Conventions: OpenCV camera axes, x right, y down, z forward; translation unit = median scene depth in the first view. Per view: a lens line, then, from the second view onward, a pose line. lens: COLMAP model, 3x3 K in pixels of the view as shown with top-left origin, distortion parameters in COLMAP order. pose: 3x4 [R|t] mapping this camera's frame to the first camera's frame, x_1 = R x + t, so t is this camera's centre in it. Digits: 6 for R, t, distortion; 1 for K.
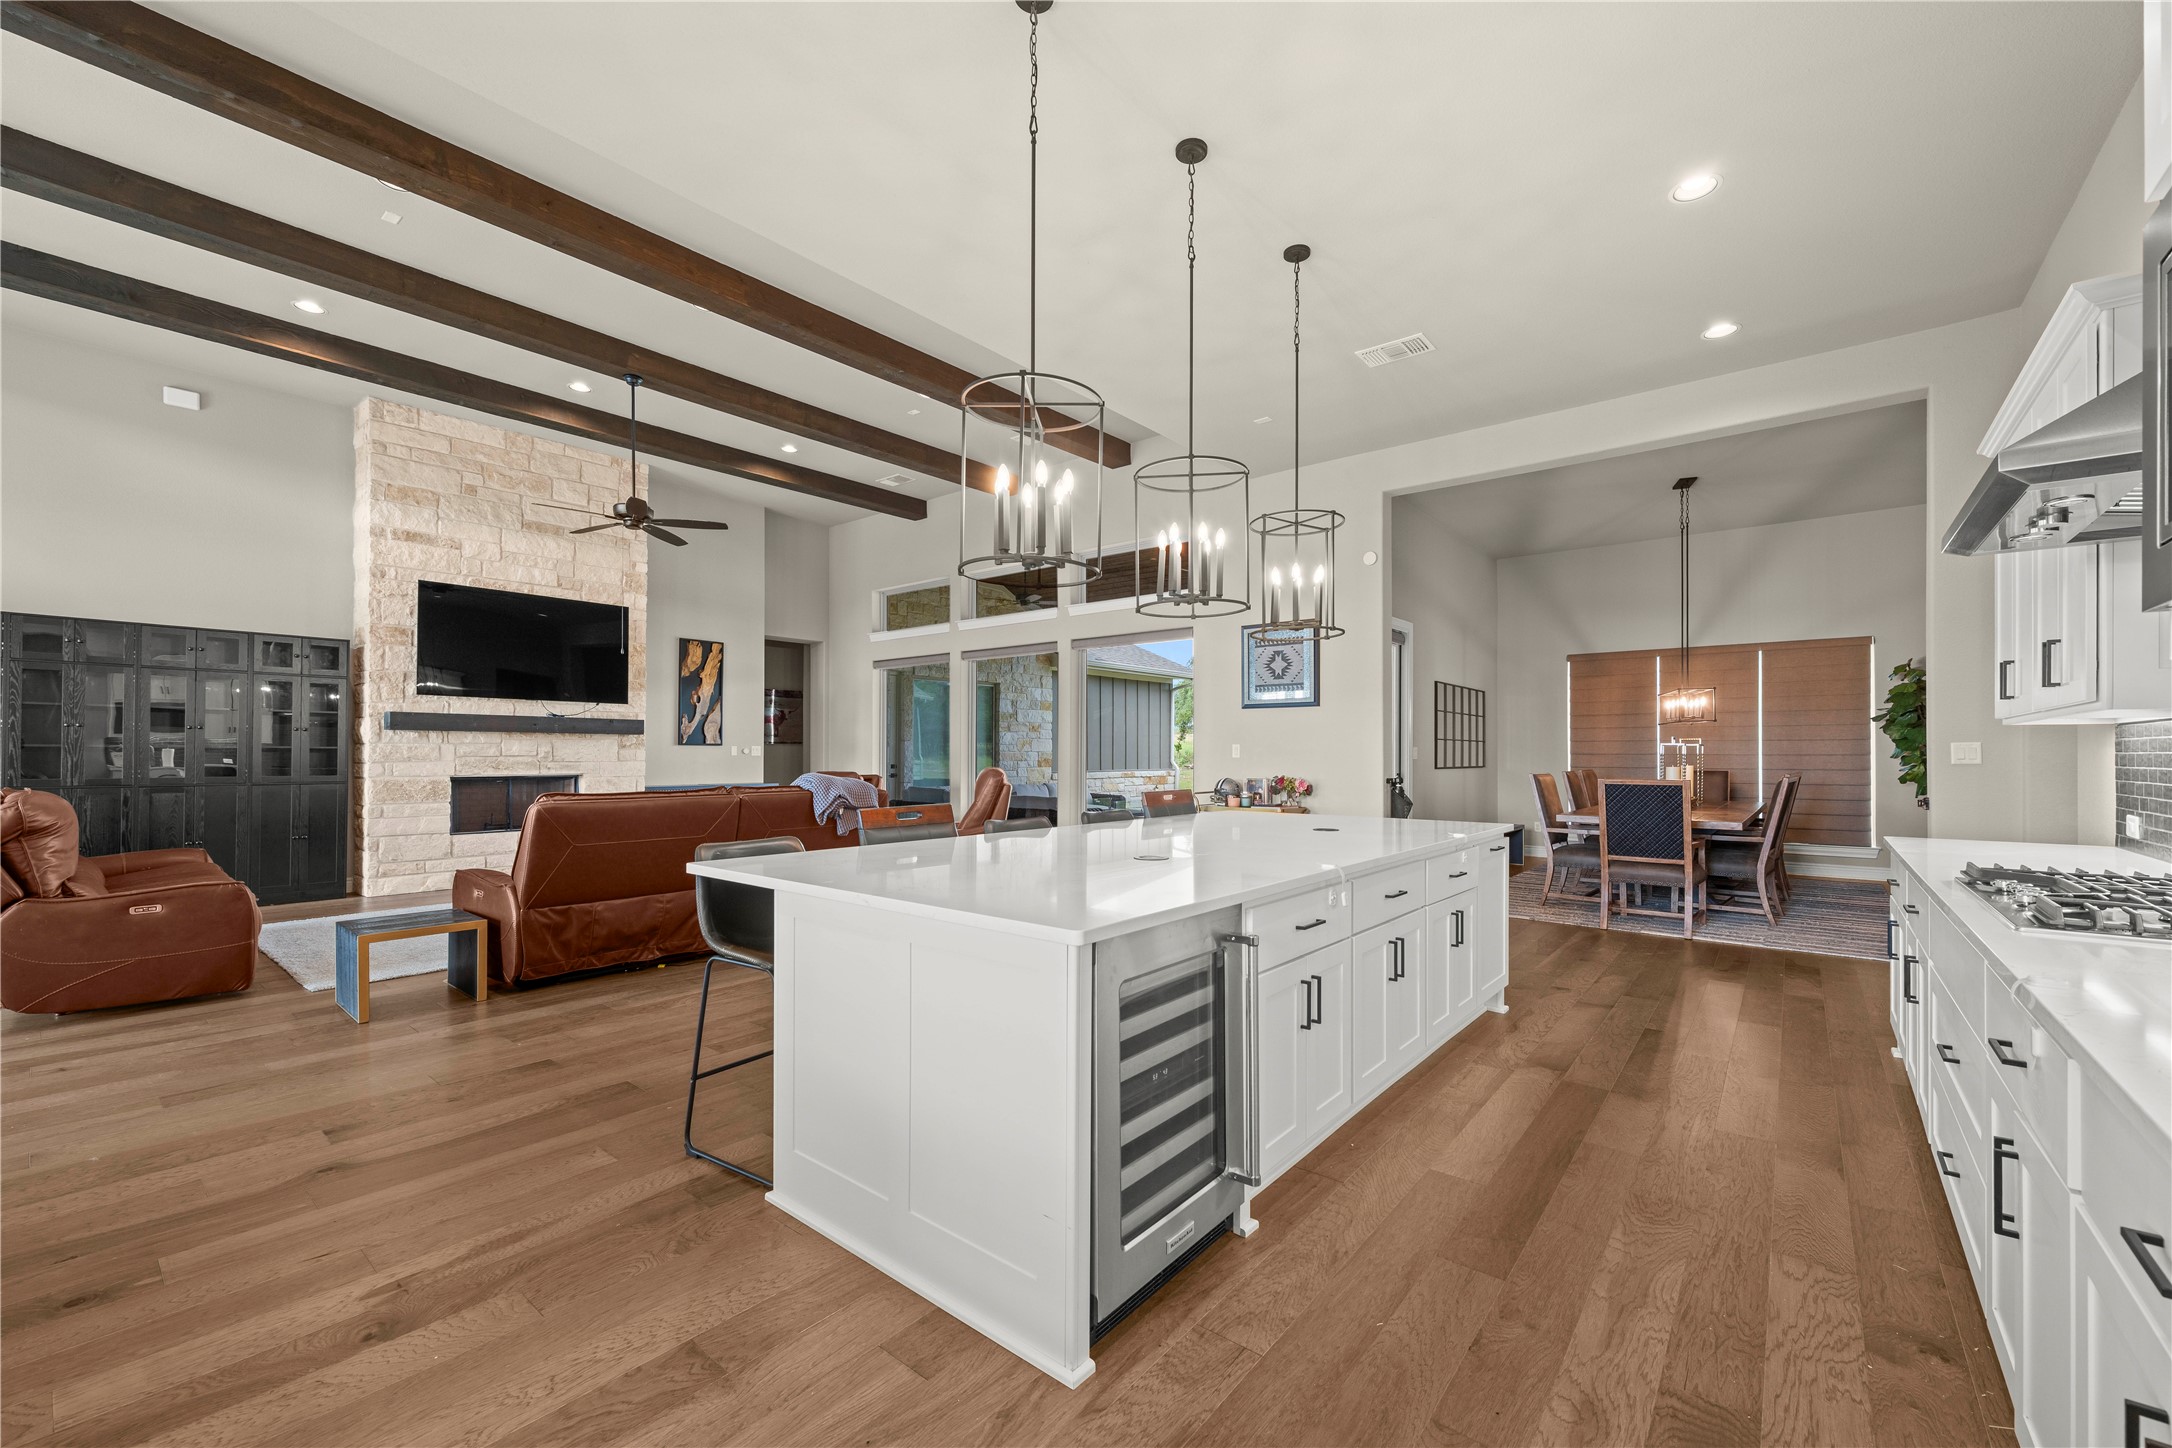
lens RADIAL K [[864.9, 0, 1096.5], [0, 864.9, 744.9], [0, 0, 1]] dist [0.002170, 0.000130]
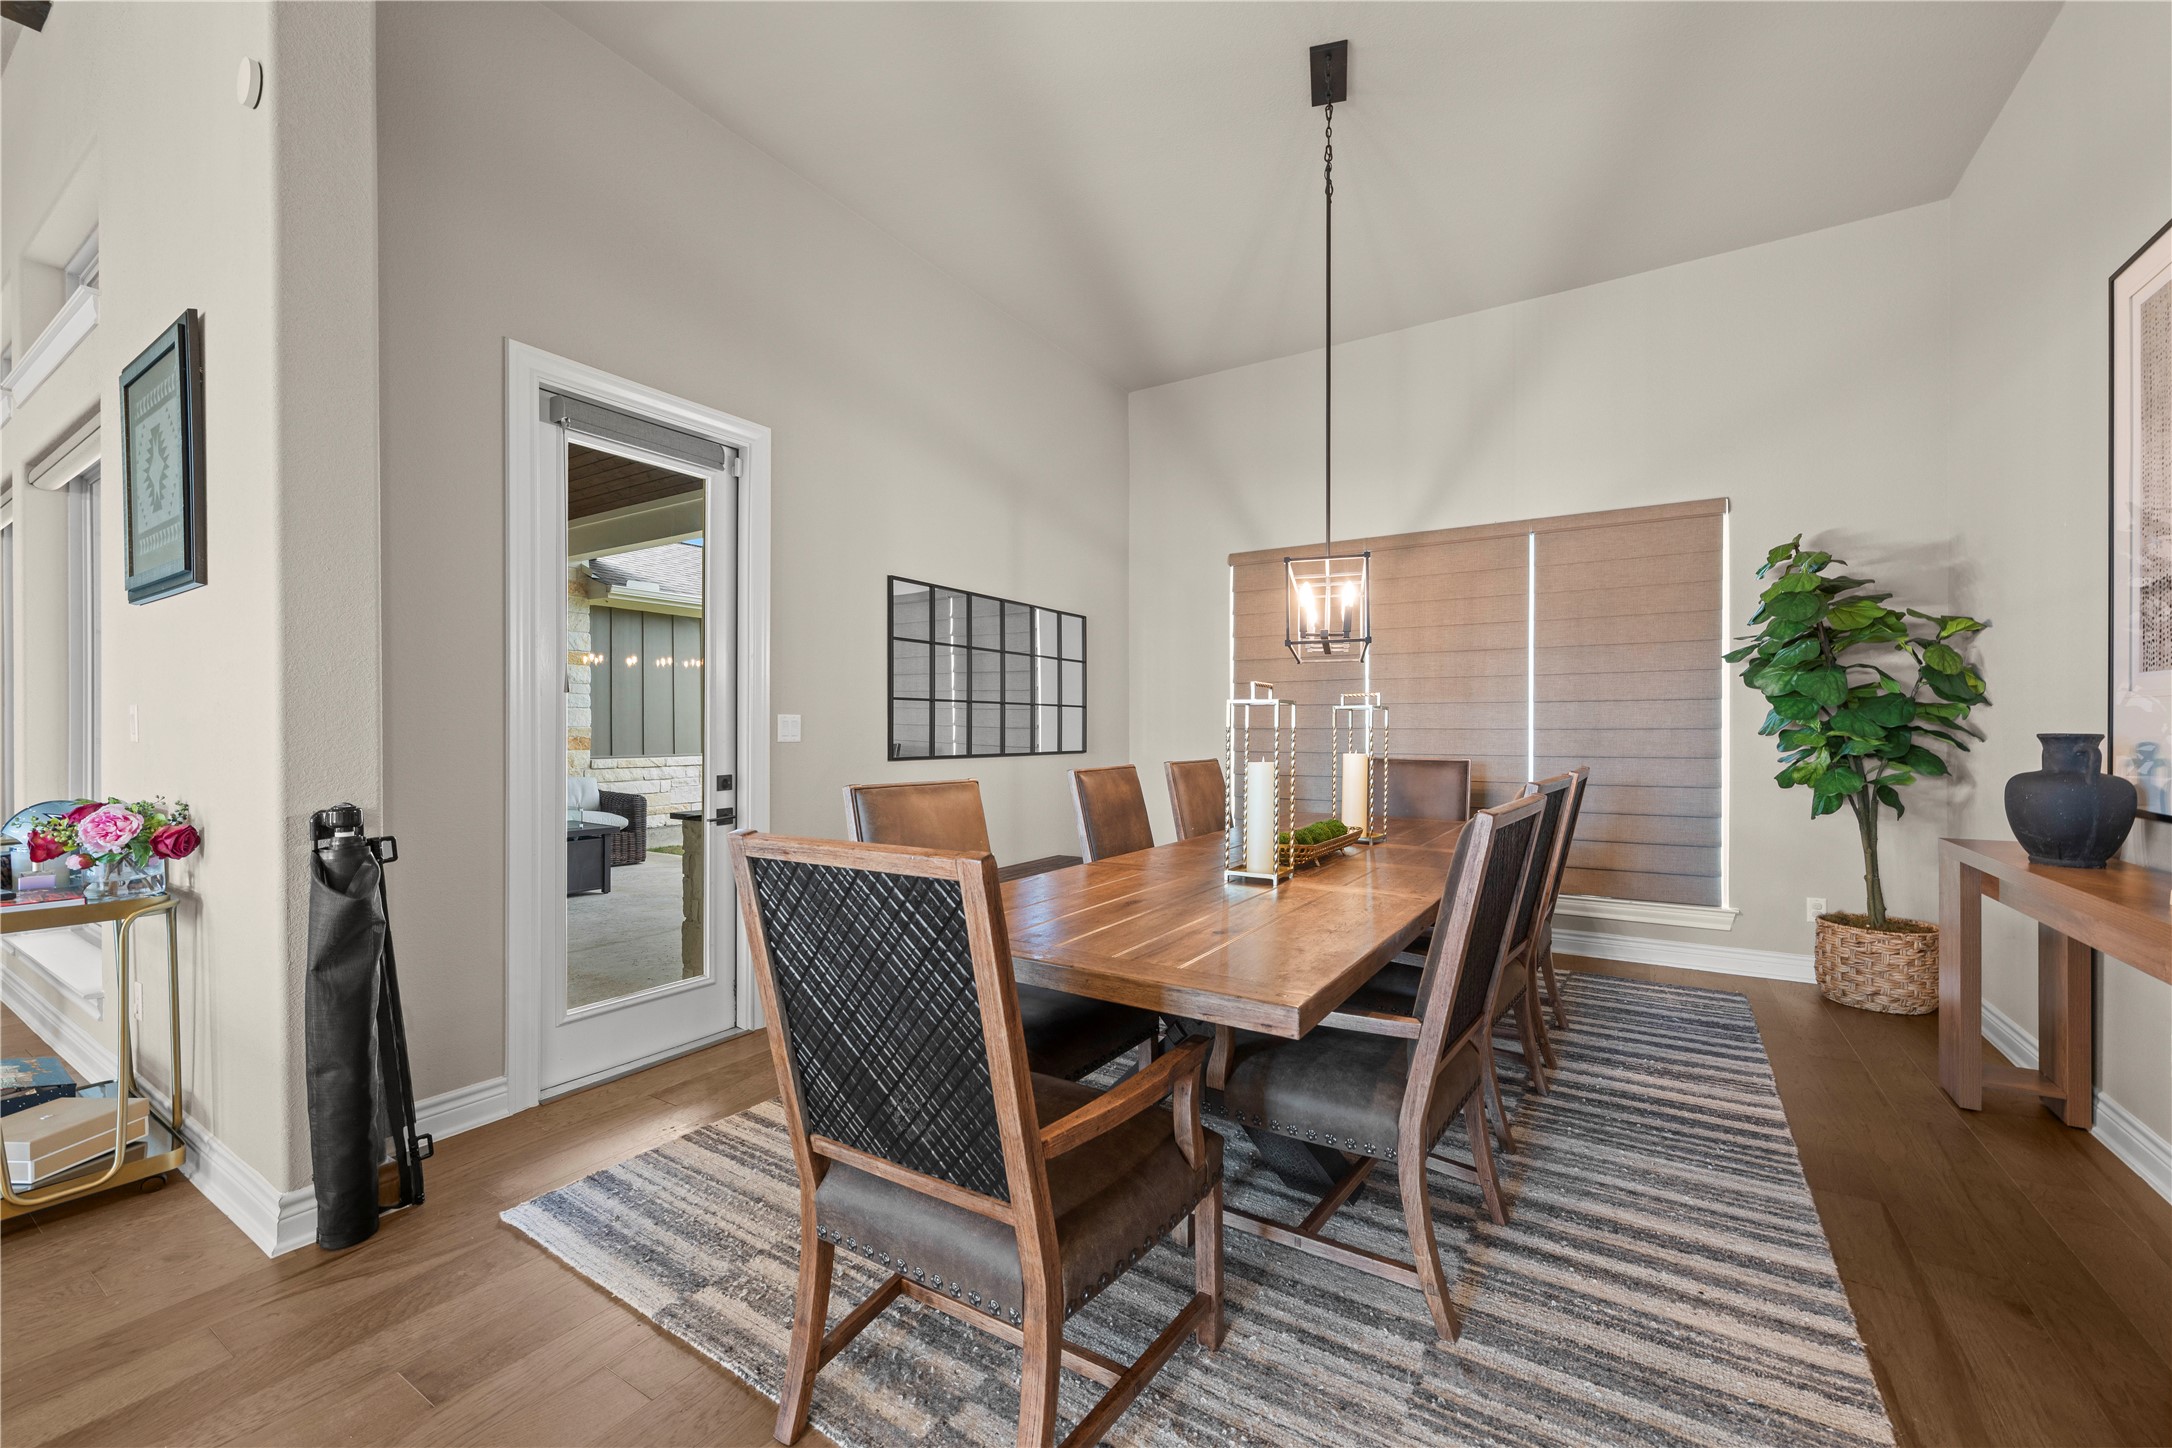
lens RADIAL K [[864.9, 0, 1083.9], [0, 864.9, 729.6], [0, 0, 1]] dist [0.002170, 0.000130]
pose [[0.993570, -0.005638, 0.113078, 0.455213], [0.004163, 0.999903, 0.013280, 0.003559], [-0.113142, -0.012724, 0.993497, 0.527275]]
